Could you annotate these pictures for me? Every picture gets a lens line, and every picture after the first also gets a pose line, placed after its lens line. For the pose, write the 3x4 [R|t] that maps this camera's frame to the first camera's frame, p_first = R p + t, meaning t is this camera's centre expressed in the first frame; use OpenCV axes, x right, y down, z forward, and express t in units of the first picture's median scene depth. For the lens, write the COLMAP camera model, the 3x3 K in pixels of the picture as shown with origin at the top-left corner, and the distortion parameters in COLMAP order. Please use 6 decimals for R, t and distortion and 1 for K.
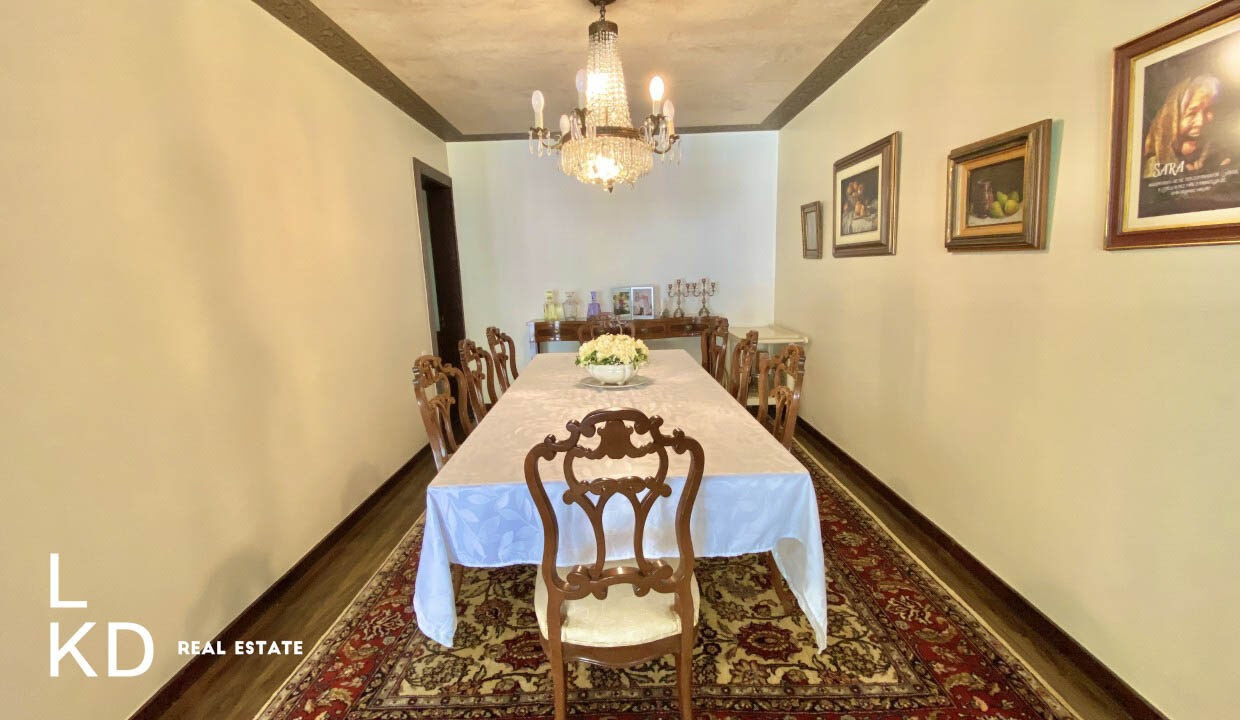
lens RADIAL K [[500.0, 0, 616.9], [0, 500.0, 354.6], [0, 0, 1]] dist [0.041135, -0.035315]
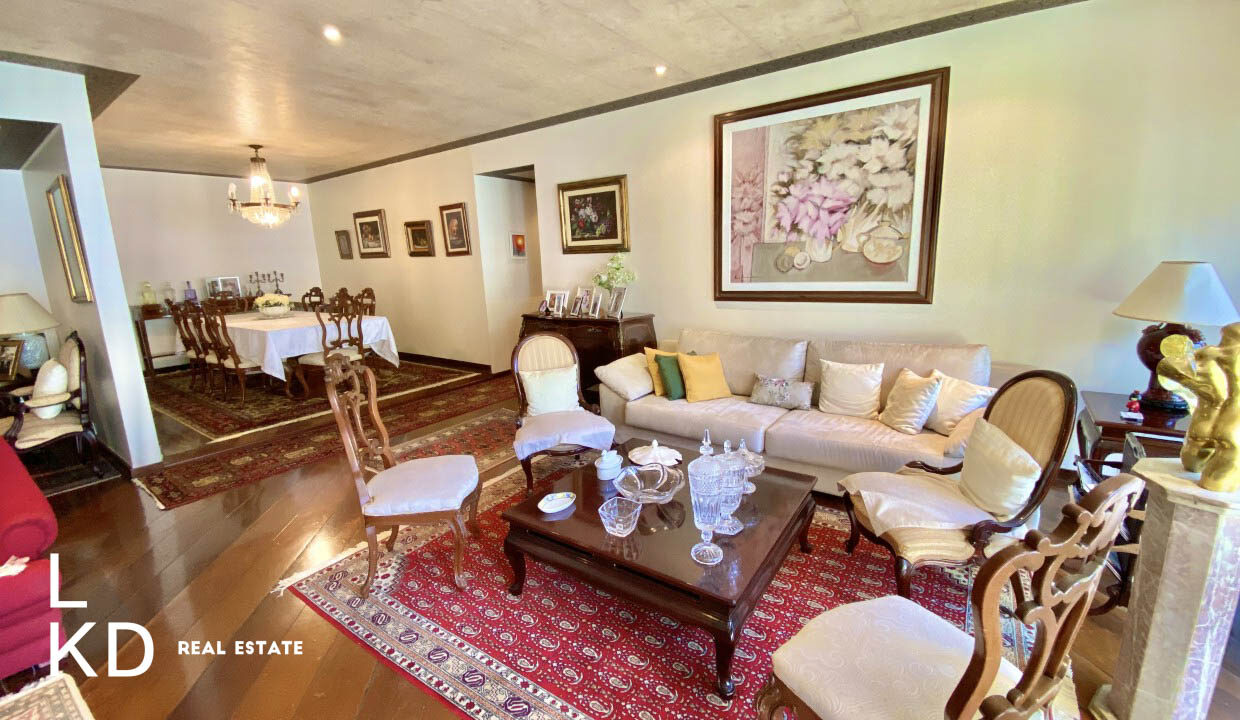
lens RADIAL K [[500.0, 0, 616.9], [0, 500.0, 354.6], [0, 0, 1]] dist [0.041135, -0.035315]
pose [[0.583650, -0.144588, 0.799029, -1.045345], [0.150887, 0.986193, 0.068242, 0.333574], [-0.797864, 0.080734, 0.597407, -1.634504]]
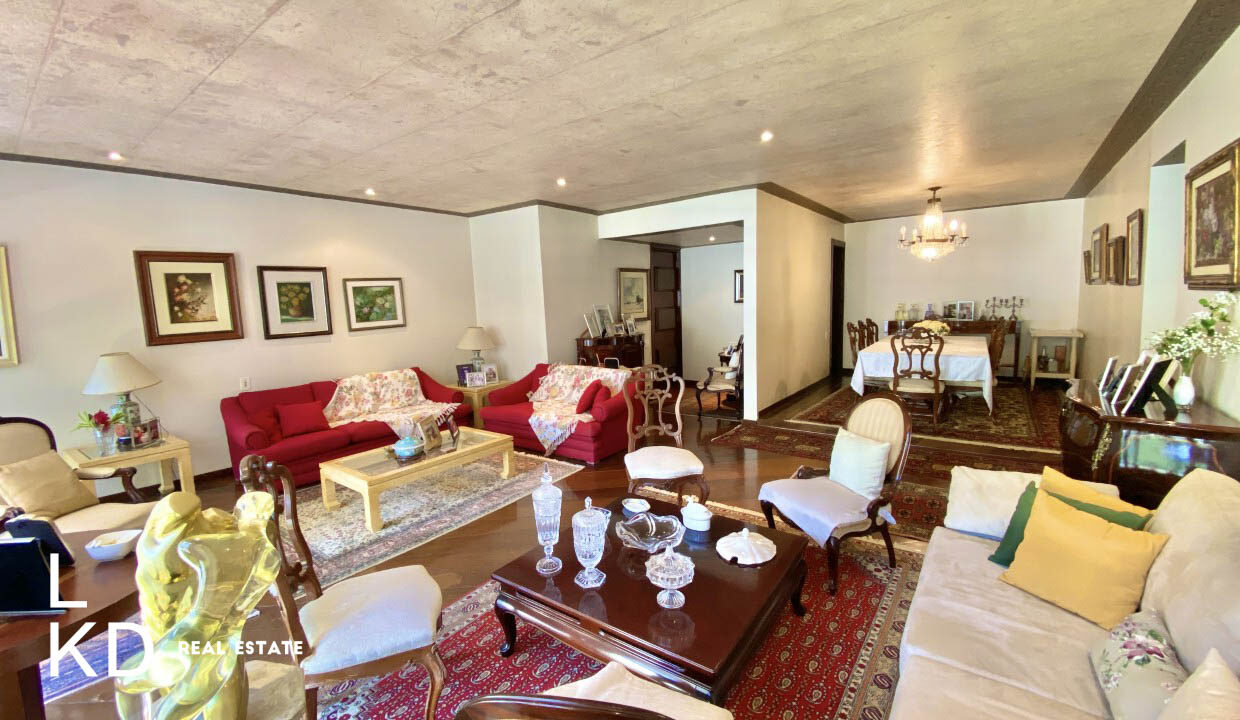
lens RADIAL K [[500.0, 0, 616.9], [0, 500.0, 354.6], [0, 0, 1]] dist [0.041135, -0.035315]
pose [[0.802947, 0.070778, -0.591833, 0.254684], [-0.092896, 0.995652, -0.006962, 0.309084], [0.588767, 0.060569, 0.806030, -1.975243]]
